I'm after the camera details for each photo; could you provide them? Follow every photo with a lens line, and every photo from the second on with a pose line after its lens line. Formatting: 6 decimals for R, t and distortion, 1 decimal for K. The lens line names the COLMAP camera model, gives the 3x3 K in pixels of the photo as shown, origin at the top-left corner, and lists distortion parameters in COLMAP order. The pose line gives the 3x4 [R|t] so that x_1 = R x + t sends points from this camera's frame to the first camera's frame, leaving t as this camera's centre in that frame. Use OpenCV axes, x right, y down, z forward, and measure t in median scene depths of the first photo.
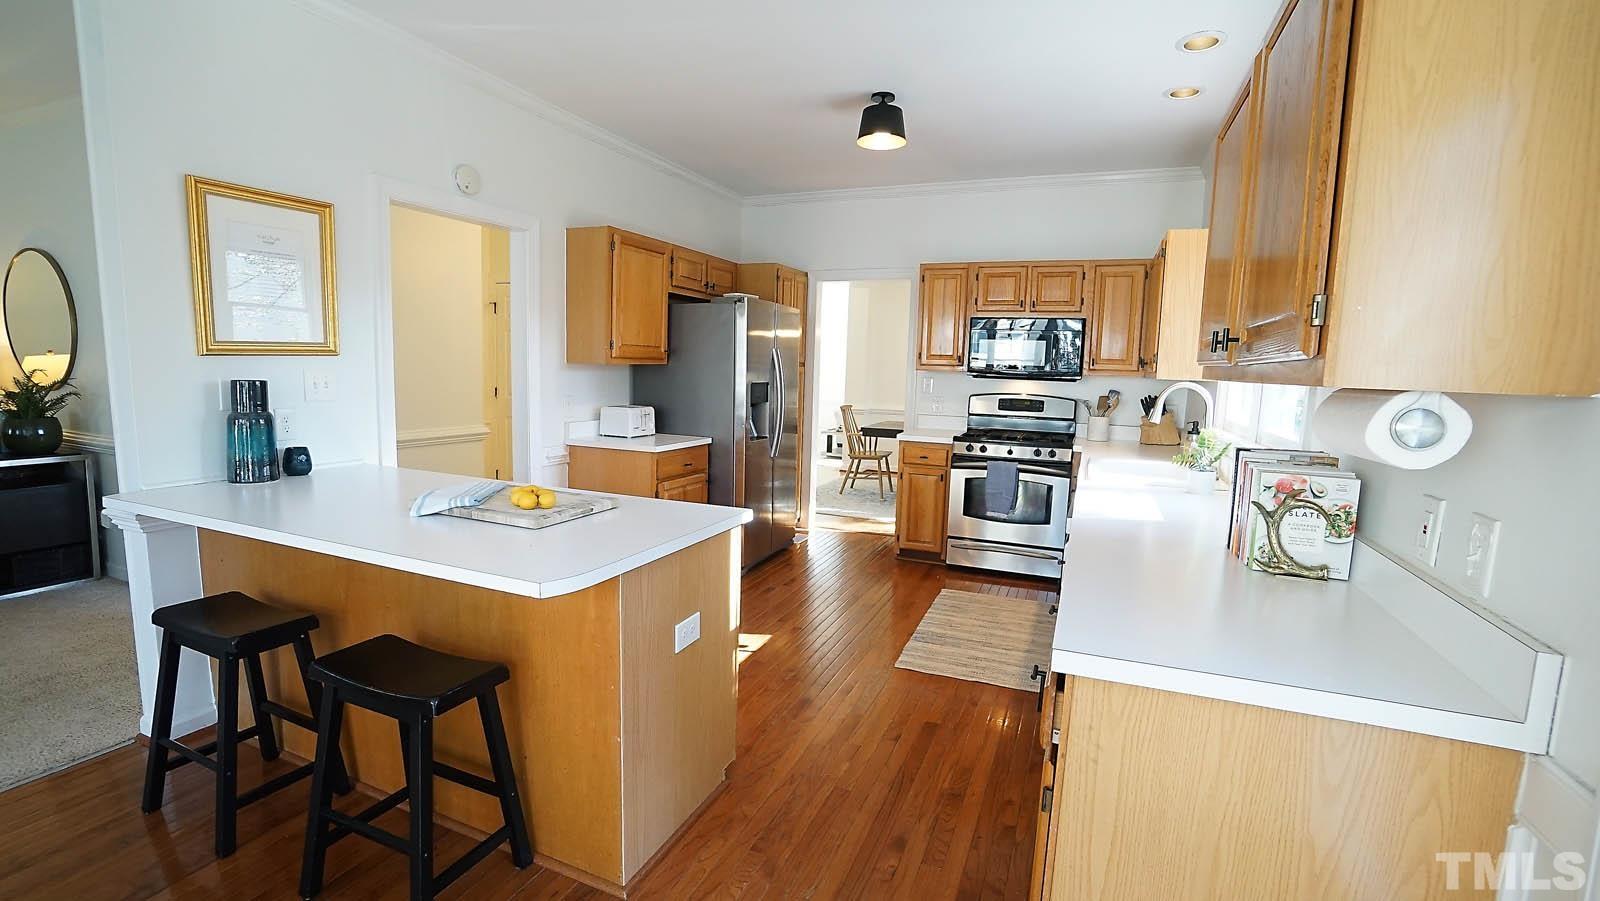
lens RADIAL K [[705.4, 0, 790.3], [0, 705.4, 453.7], [0, 0, 1]] dist [-0.066854, 0.024358]
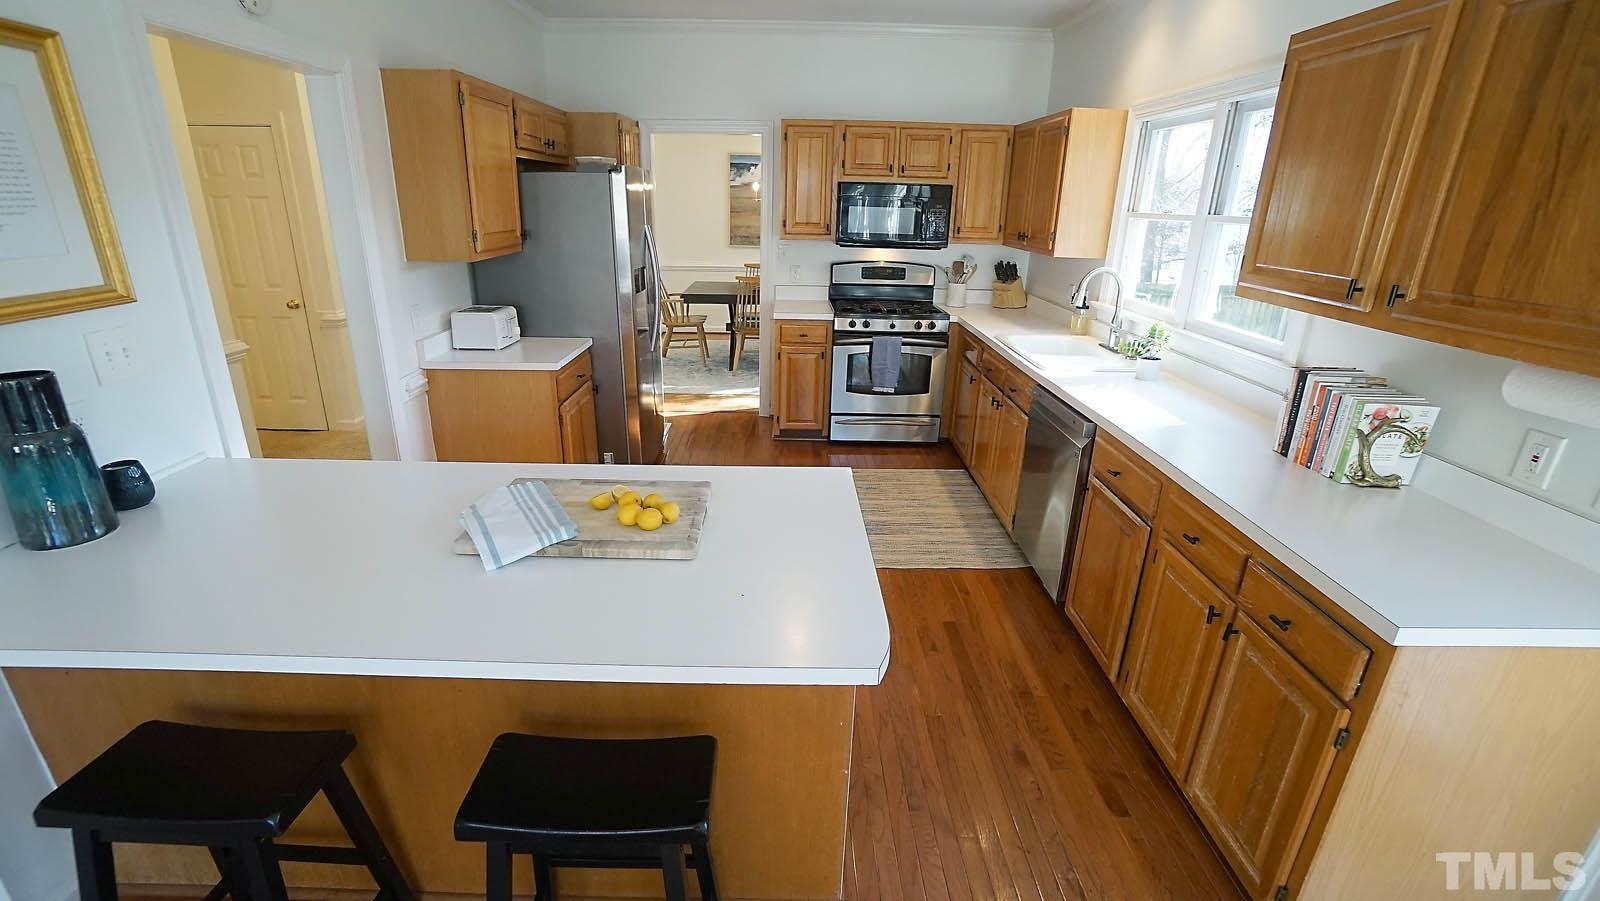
lens RADIAL K [[705.4, 0, 790.3], [0, 705.4, 453.7], [0, 0, 1]] dist [-0.066854, 0.024358]
pose [[0.917928, -0.144735, 0.369404, -0.220762], [0.055710, 0.968880, 0.241180, -0.076620], [-0.392816, -0.200806, 0.897426, 0.117475]]
